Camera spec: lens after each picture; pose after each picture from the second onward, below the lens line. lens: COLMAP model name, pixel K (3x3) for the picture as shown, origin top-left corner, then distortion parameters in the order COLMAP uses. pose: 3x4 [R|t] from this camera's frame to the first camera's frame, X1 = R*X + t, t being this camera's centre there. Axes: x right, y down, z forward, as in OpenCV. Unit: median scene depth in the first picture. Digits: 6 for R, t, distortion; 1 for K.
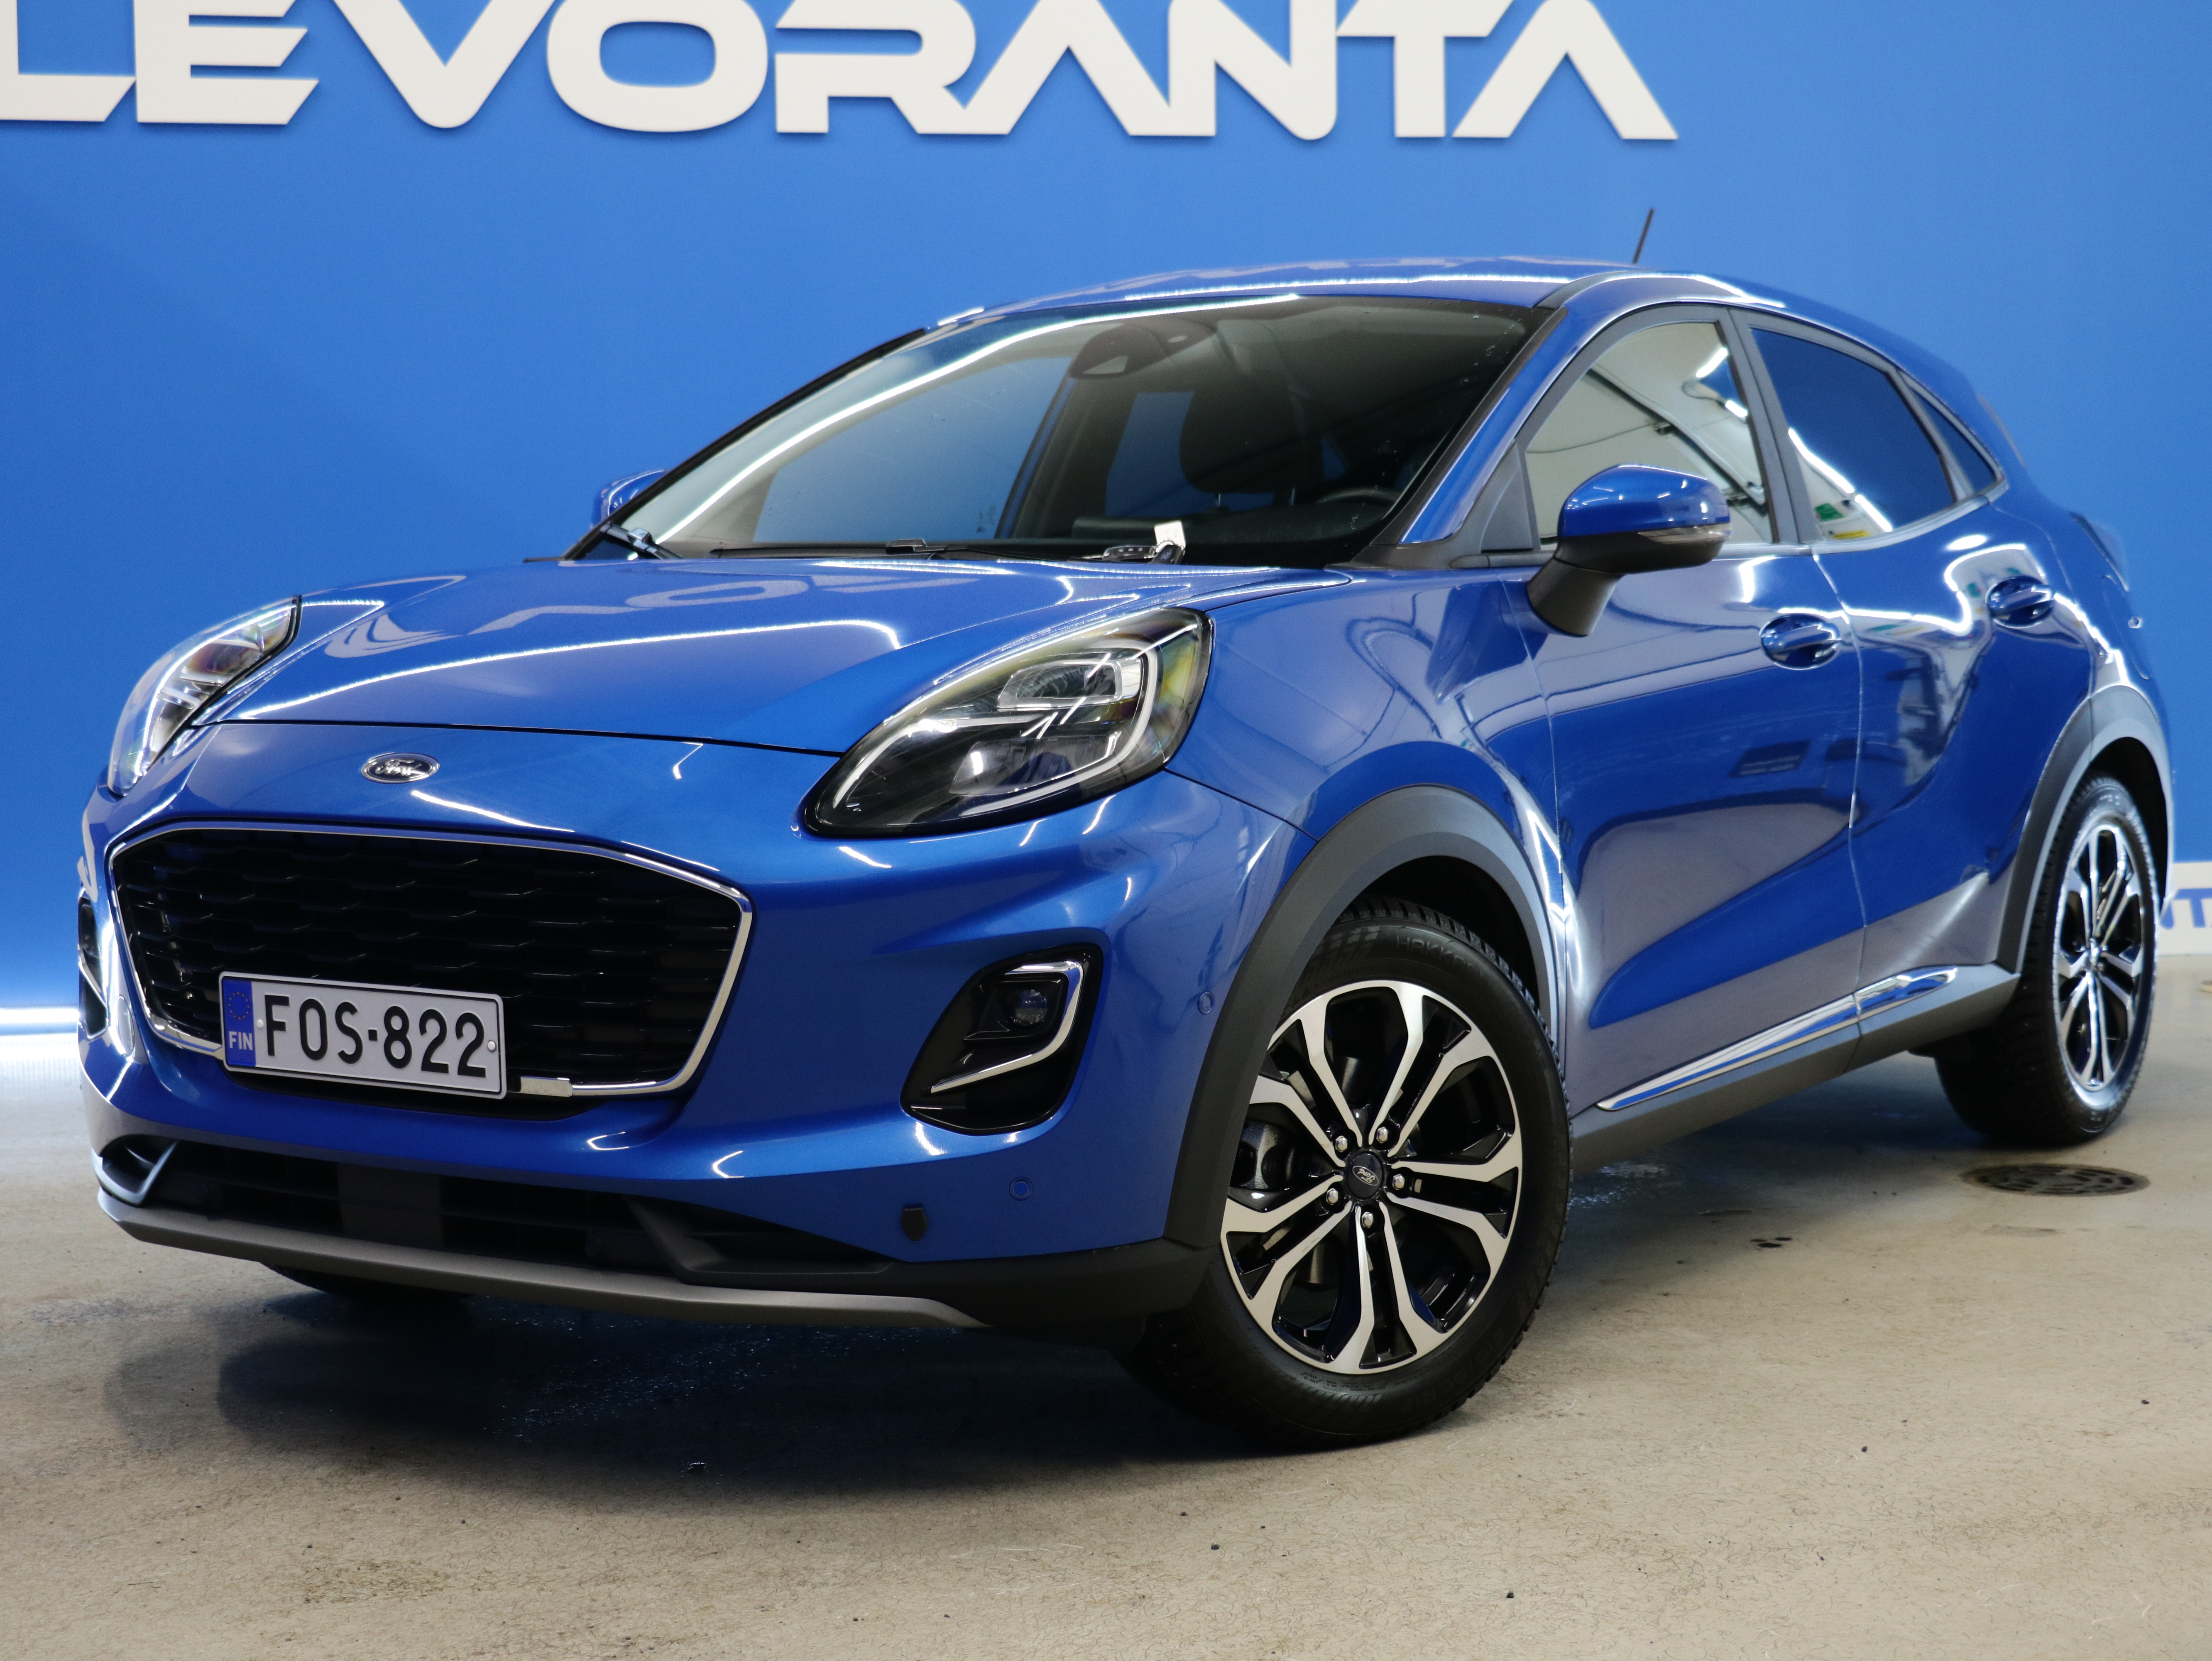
lens RADIAL K [[3450.5, 0, 1106.0], [0, 3450.5, 830.5], [0, 0, 1]] dist [0.007624, 0.026160]
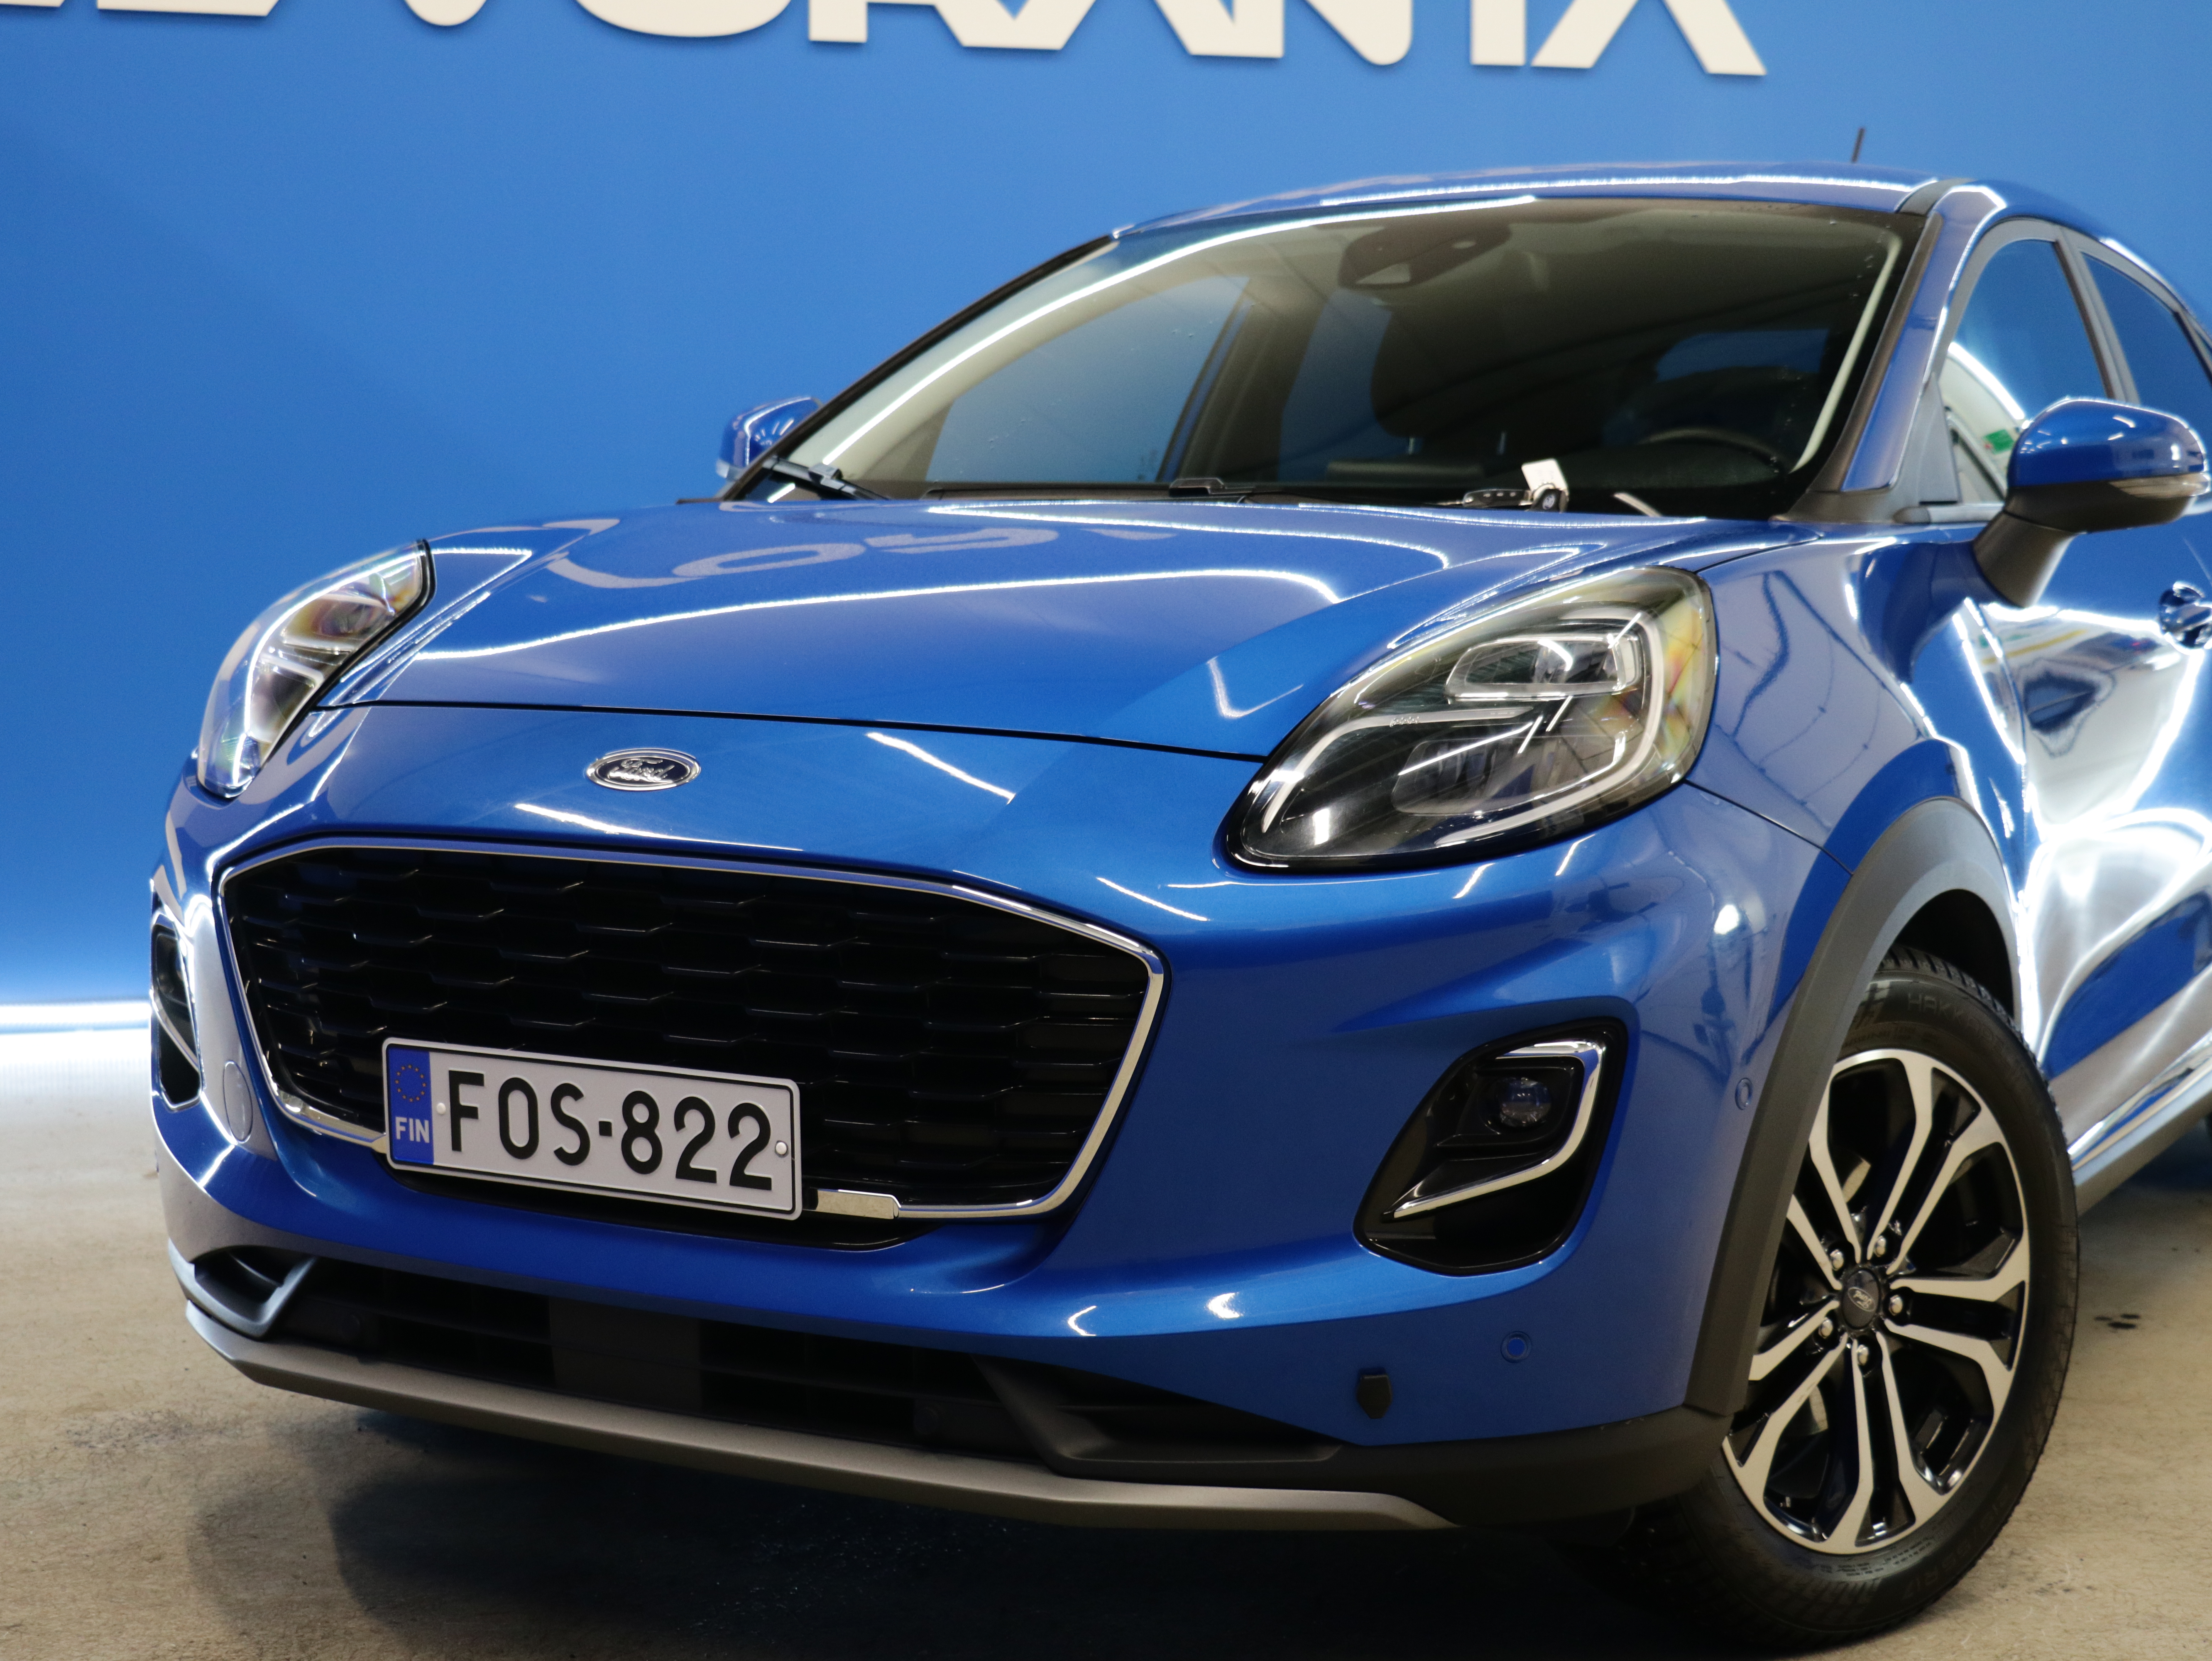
lens RADIAL K [[3298.7, 0, 1137.2], [0, 3298.7, 838.5], [0, 0, 1]] dist [-0.022903, 0.064497]
pose [[0.997740, 0.006320, 0.066903, -0.138556], [-0.007350, 0.999858, 0.015168, -0.014160], [-0.066797, -0.015625, 0.997644, 0.269535]]
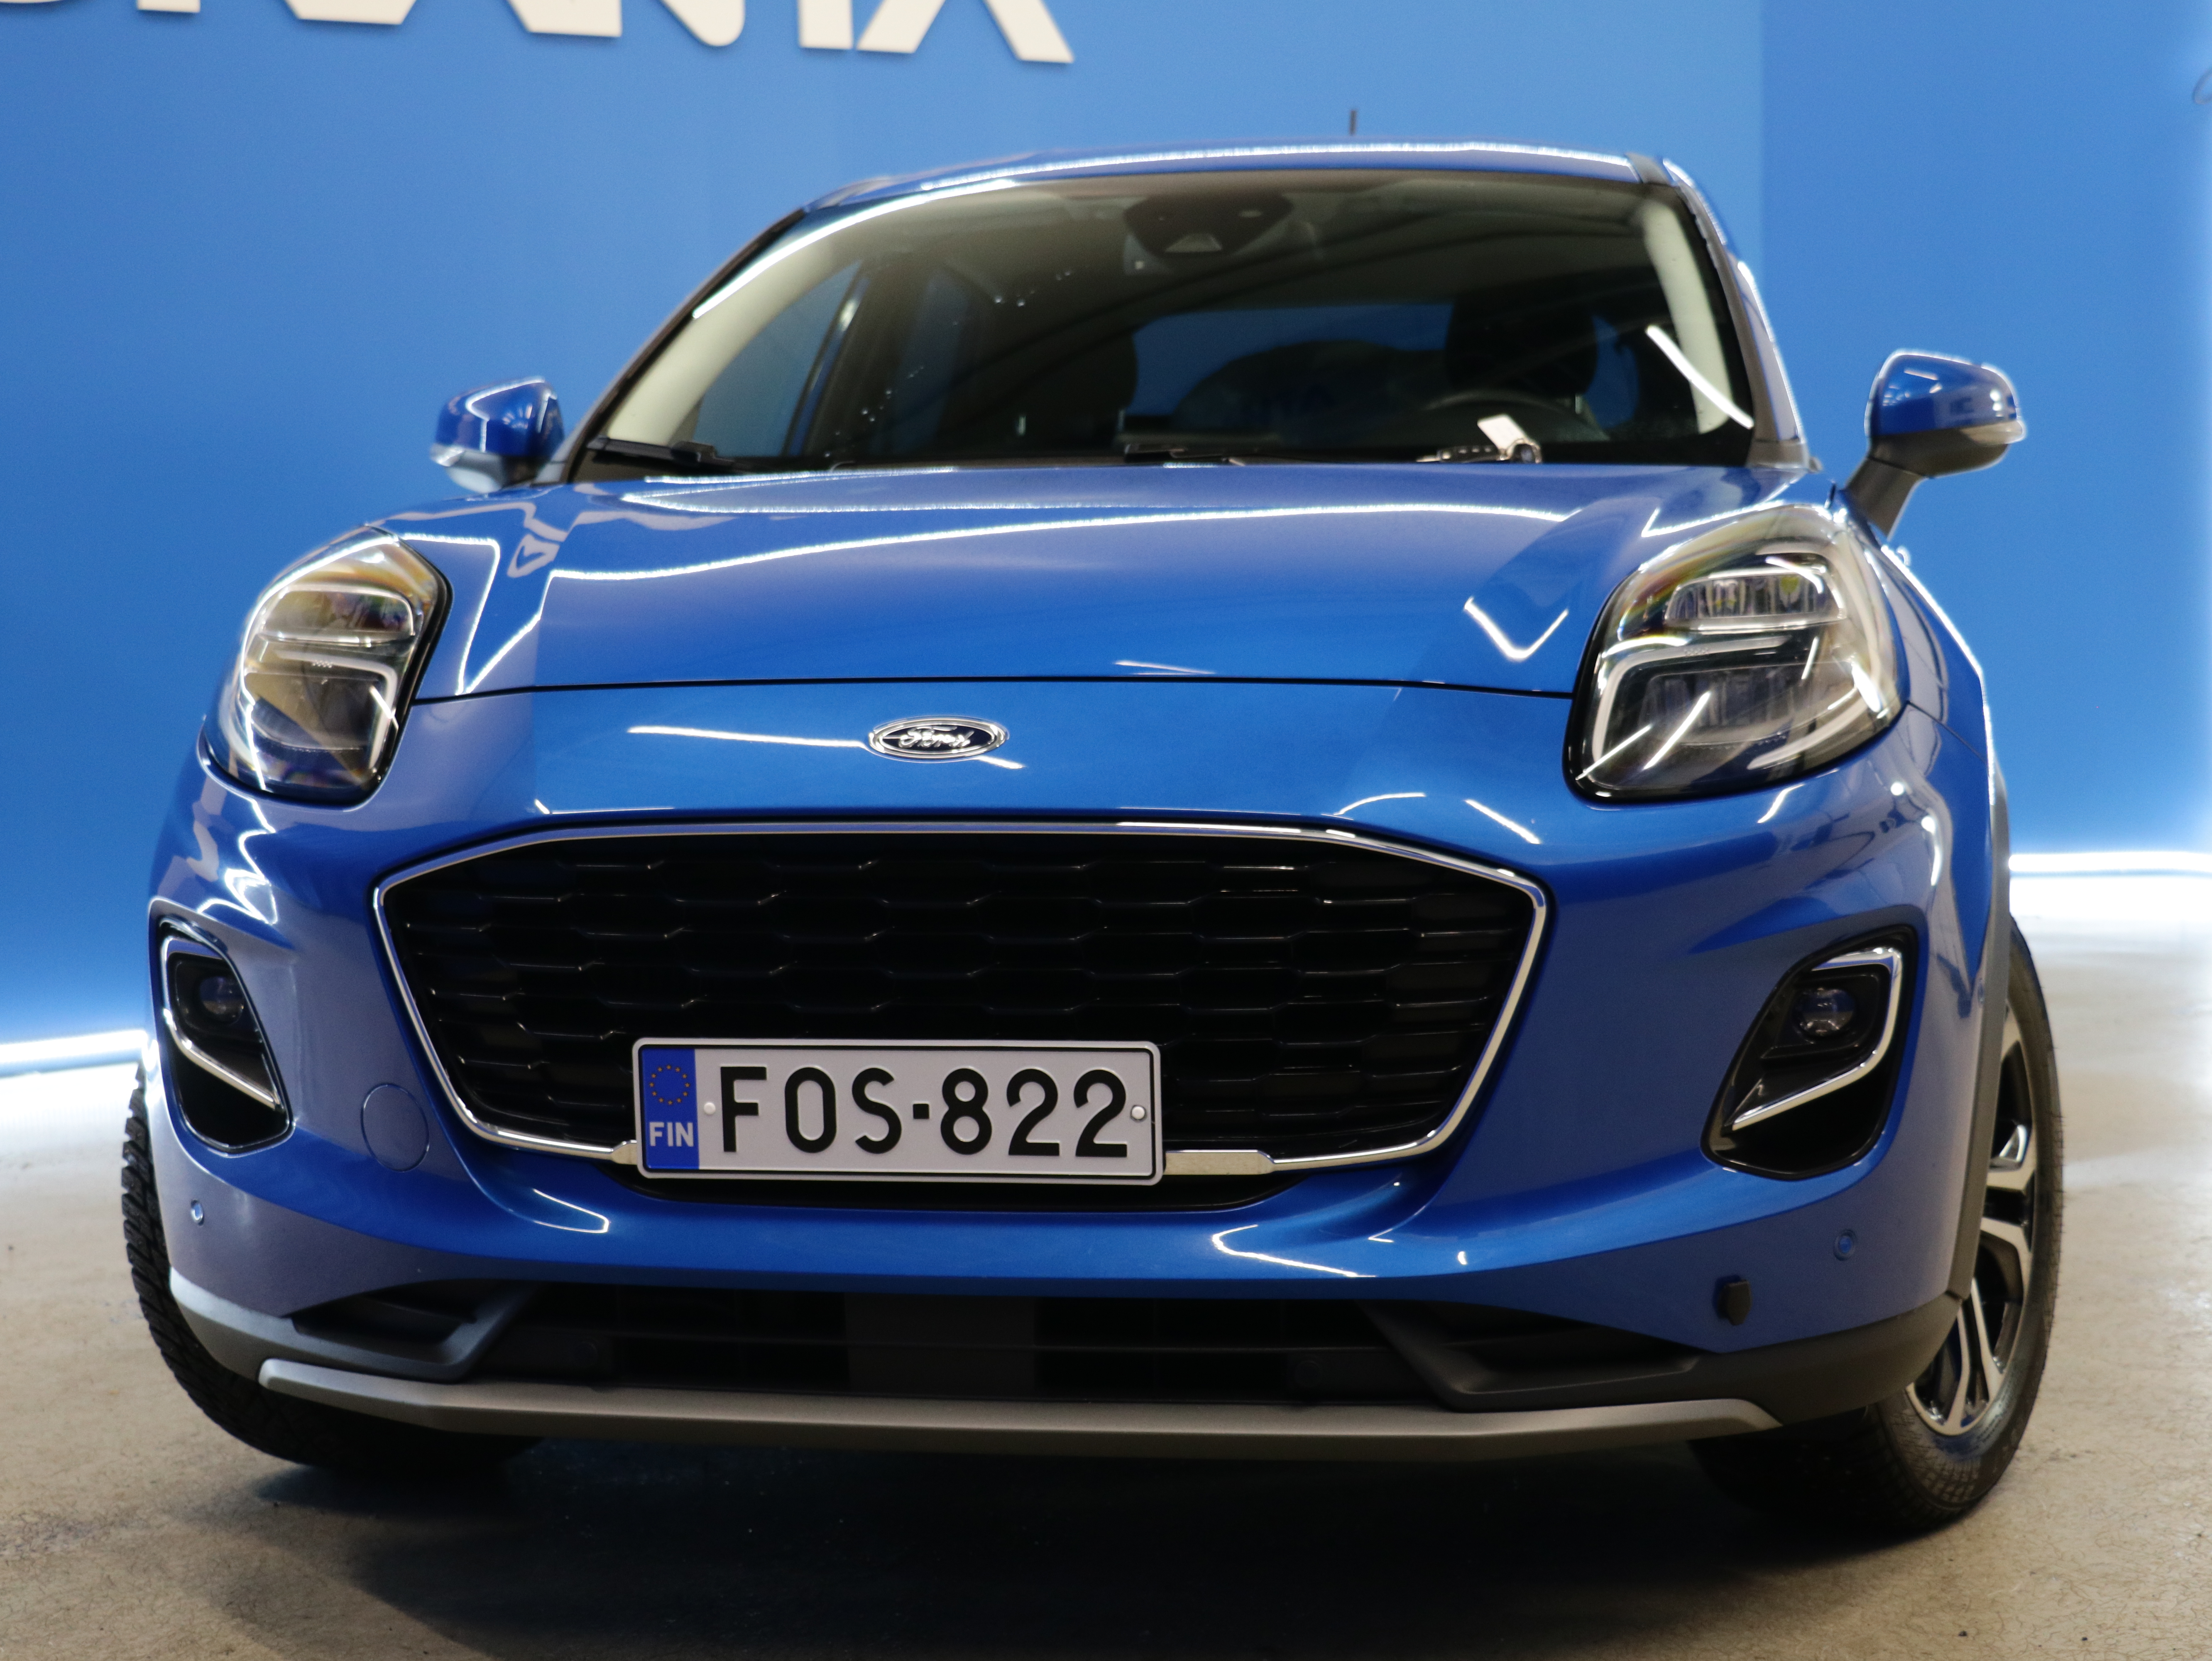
lens RADIAL K [[3463.5, 0, 1043.9], [0, 3463.5, 824.7], [0, 0, 1]] dist [0.005146, 0.034608]
pose [[0.930834, -0.044752, 0.362692, -0.424335], [0.045467, 0.998944, 0.006570, -0.003582], [-0.362603, 0.010375, 0.931886, 0.303493]]
